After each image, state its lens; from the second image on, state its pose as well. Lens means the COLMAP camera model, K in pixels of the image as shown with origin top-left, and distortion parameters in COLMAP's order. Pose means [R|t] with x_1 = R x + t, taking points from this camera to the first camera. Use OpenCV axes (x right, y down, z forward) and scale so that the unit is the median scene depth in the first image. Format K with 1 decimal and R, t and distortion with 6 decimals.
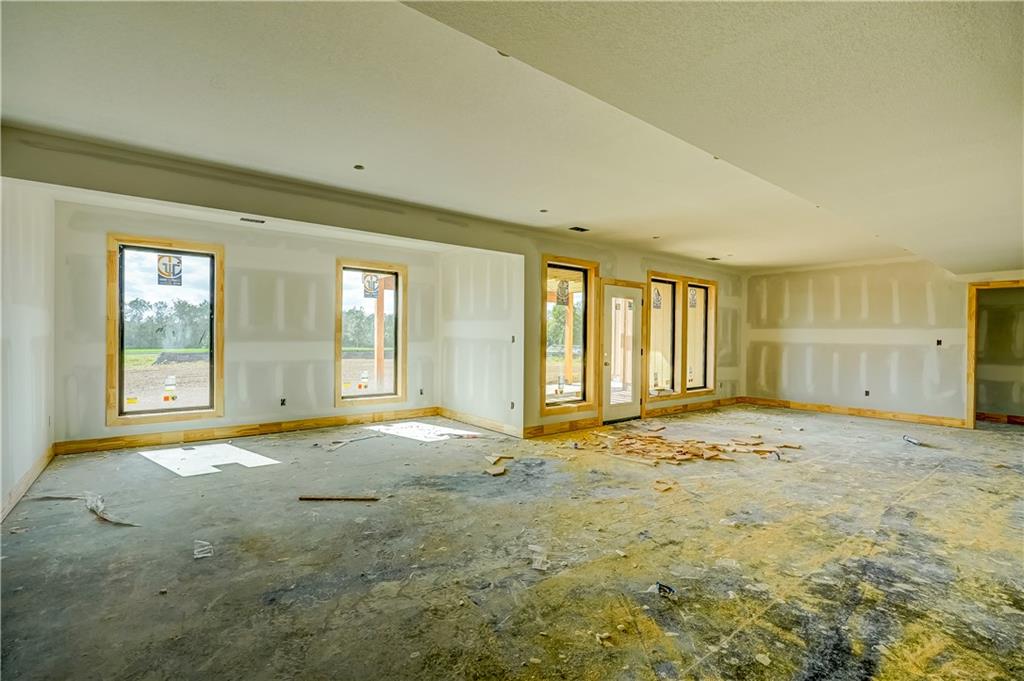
lens RADIAL K [[464.1, 0, 513.6], [0, 464.1, 339.9], [0, 0, 1]] dist [-0.005057, 0.000968]
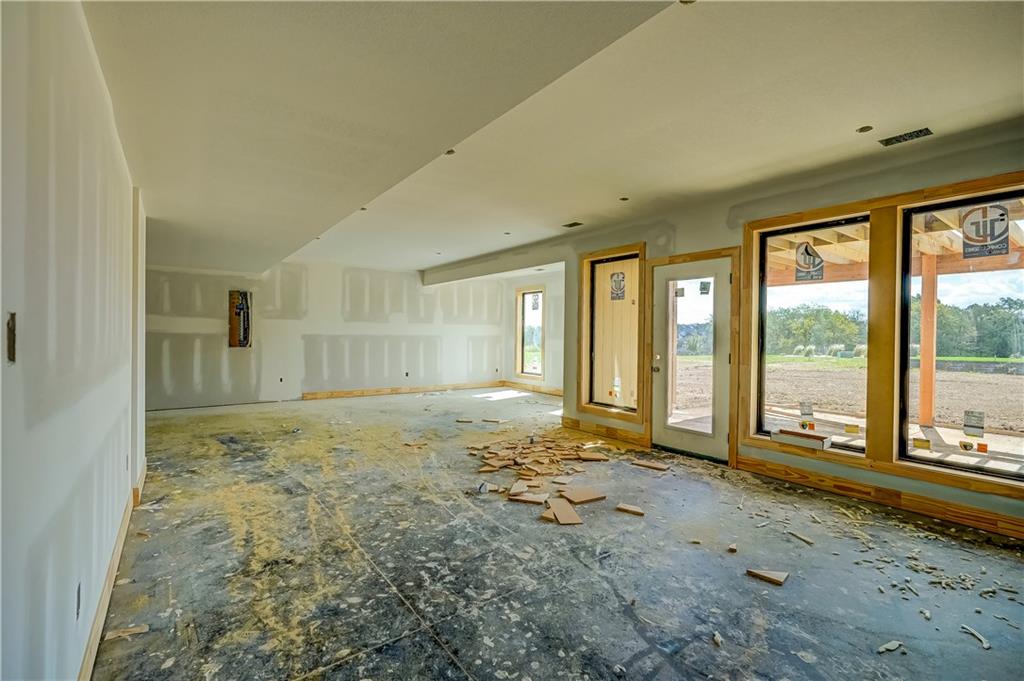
lens RADIAL K [[464.1, 0, 512.9], [0, 464.1, 339.2], [0, 0, 1]] dist [-0.005057, 0.000968]
pose [[-0.039663, 0.001835, -0.999211, 1.715150], [-0.016109, 0.999867, 0.002476, 0.005344], [0.999083, 0.016195, -0.039628, 1.389942]]
